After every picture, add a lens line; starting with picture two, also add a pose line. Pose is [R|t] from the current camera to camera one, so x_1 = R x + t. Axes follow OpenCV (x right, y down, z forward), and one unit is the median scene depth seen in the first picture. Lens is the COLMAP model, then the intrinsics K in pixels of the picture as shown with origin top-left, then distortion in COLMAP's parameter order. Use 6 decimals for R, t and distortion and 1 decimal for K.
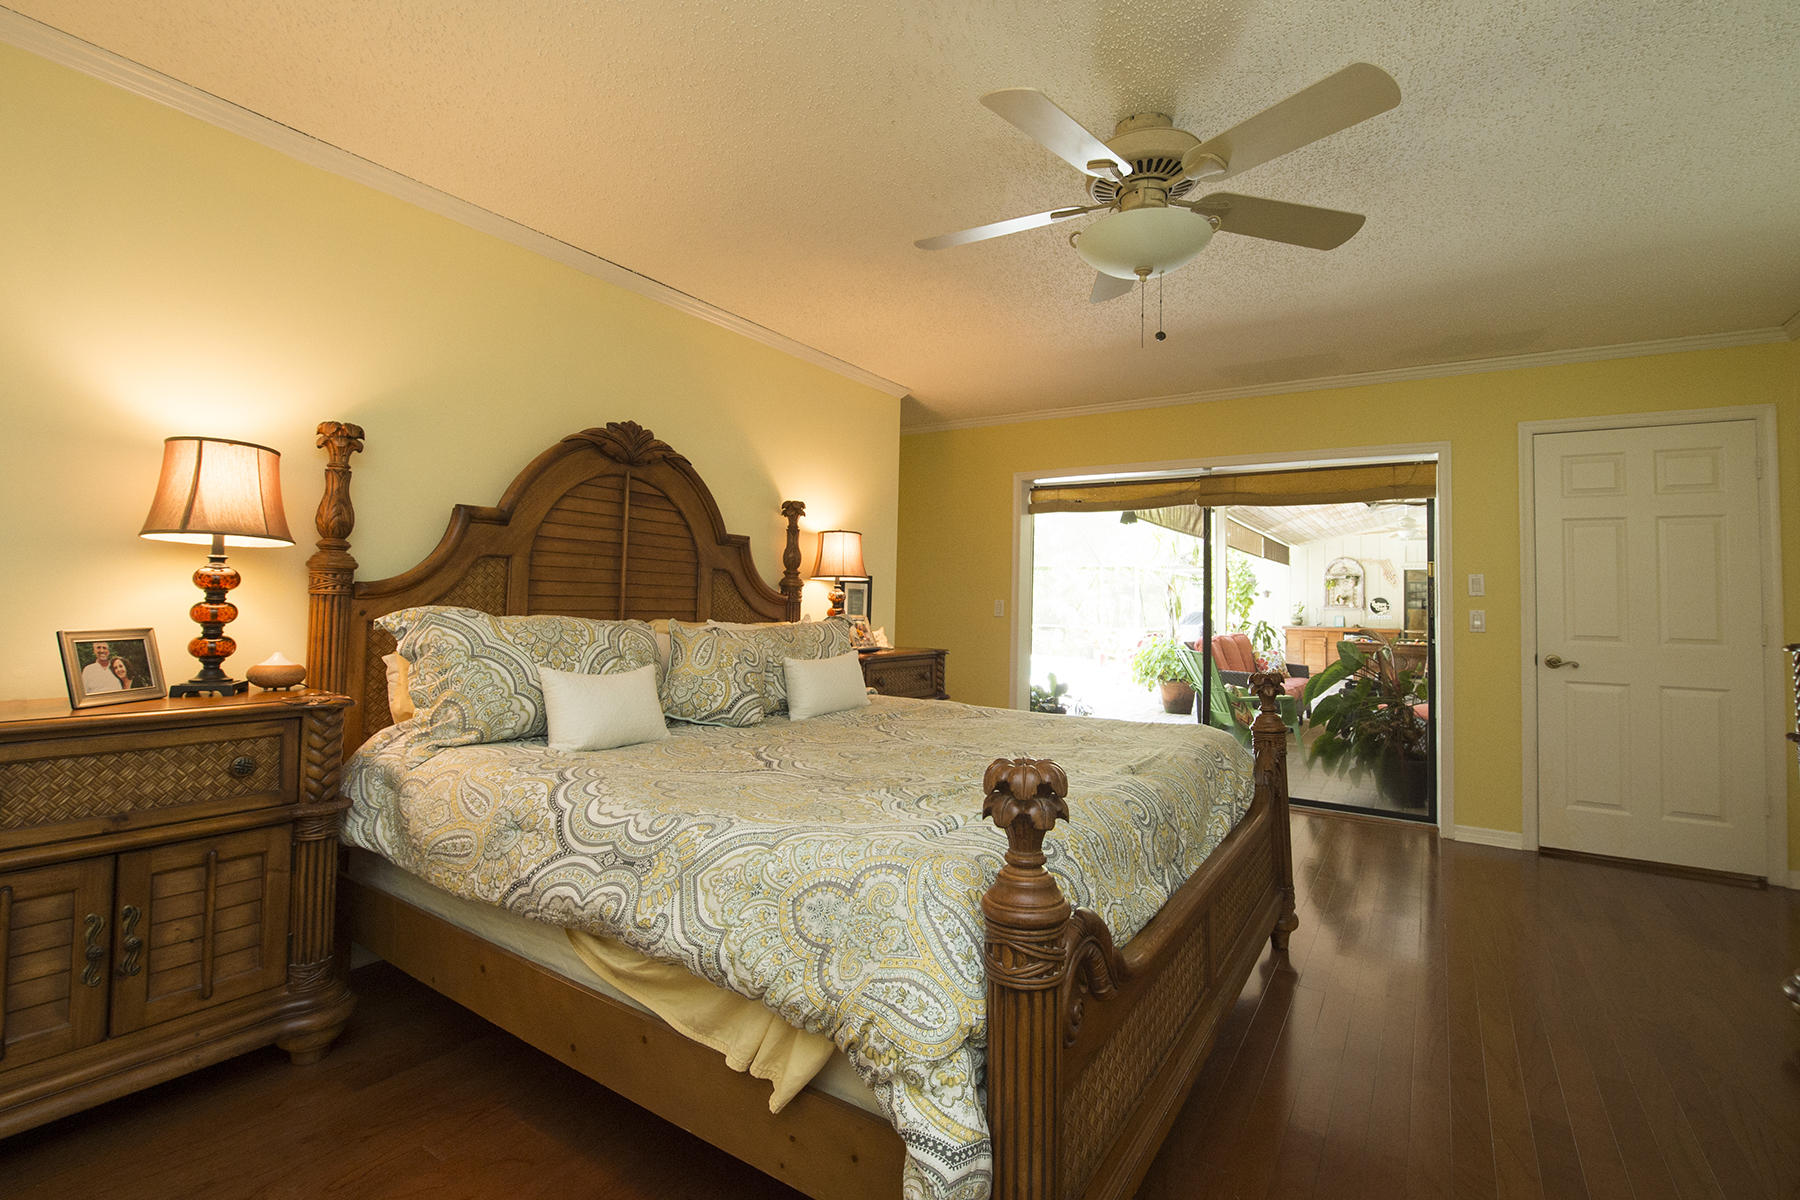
lens RADIAL K [[789.7, 0, 919.0], [0, 789.7, 552.5], [0, 0, 1]] dist [0.000881, -0.006643]
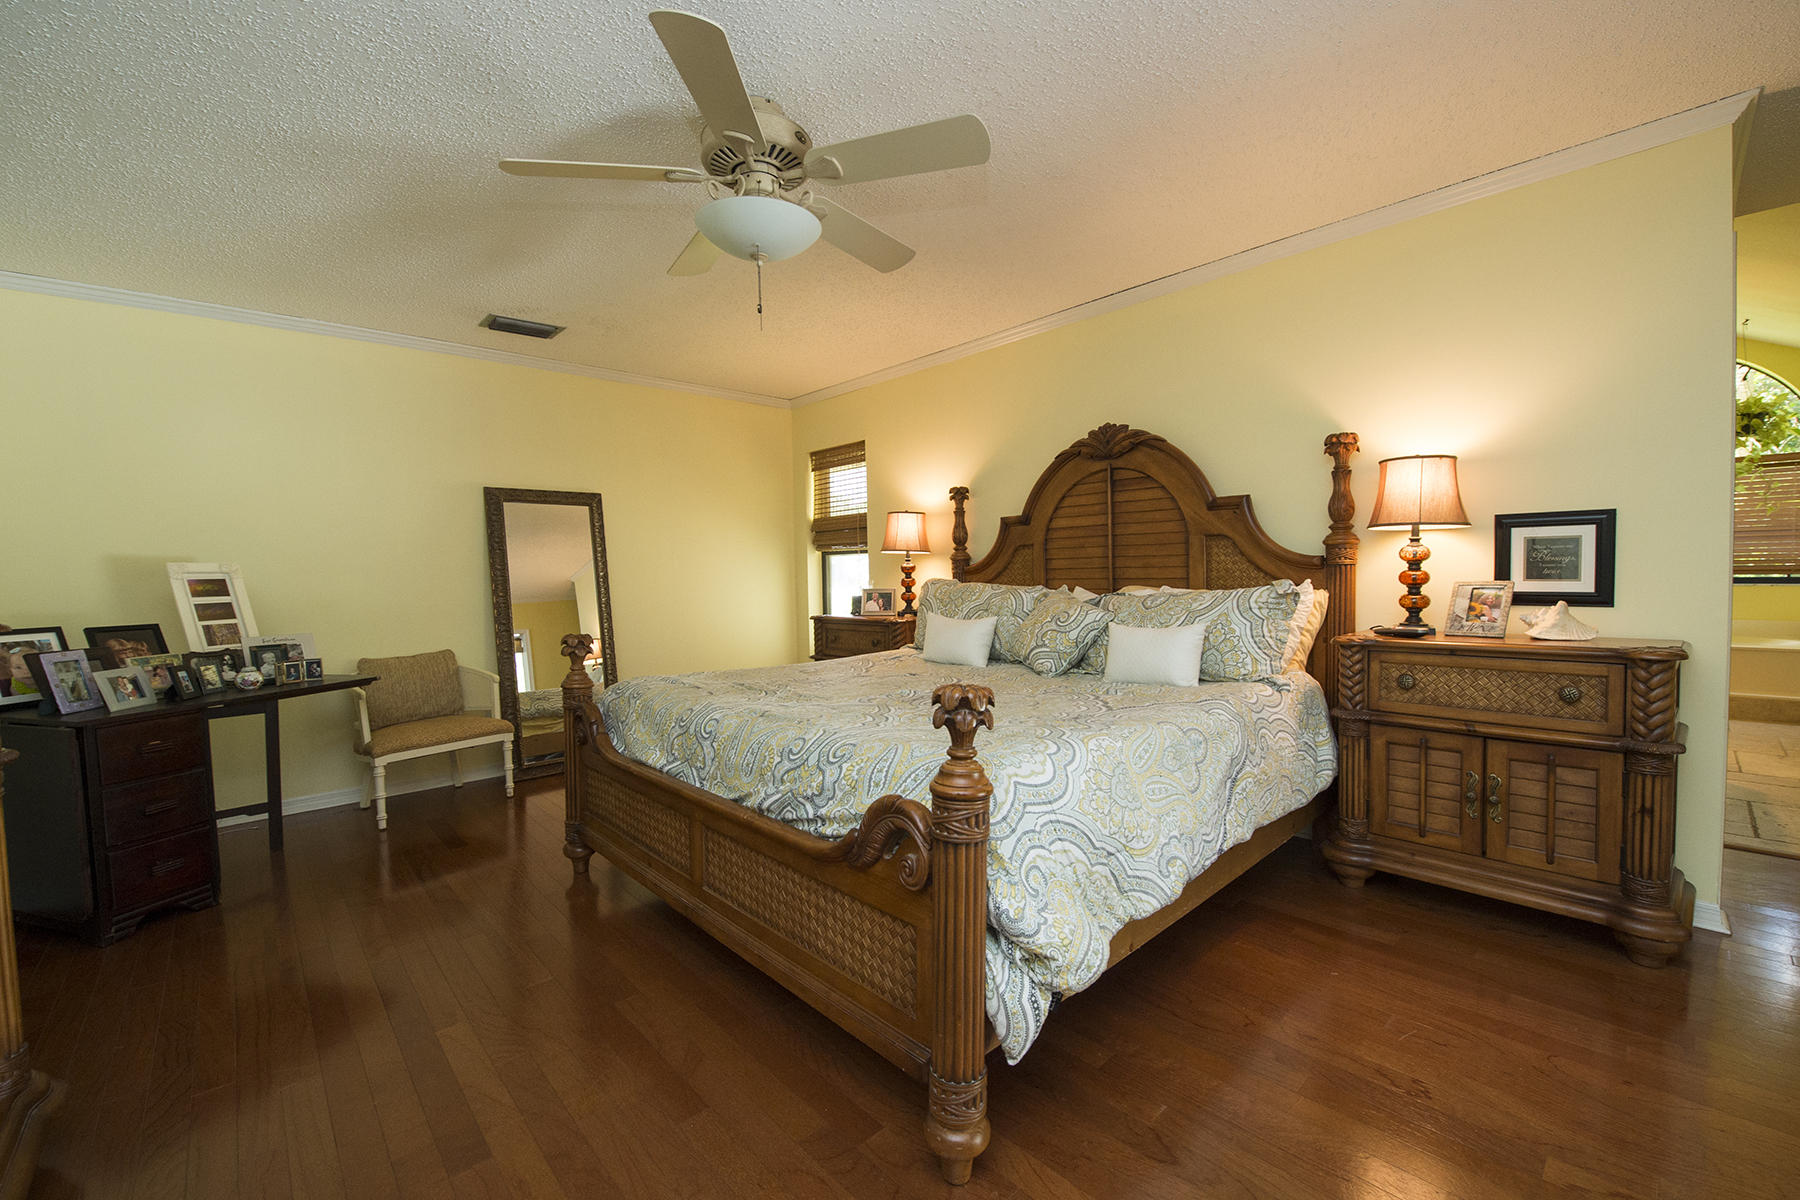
lens RADIAL K [[731.3, 0, 901.5], [0, 731.3, 605.6], [0, 0, 1]] dist [-0.013810, -0.003720]
pose [[-0.247694, 0.021845, -0.968592, 0.829981], [0.074767, 0.997195, 0.003370, 0.088731], [0.965949, -0.071584, -0.248633, 0.983320]]
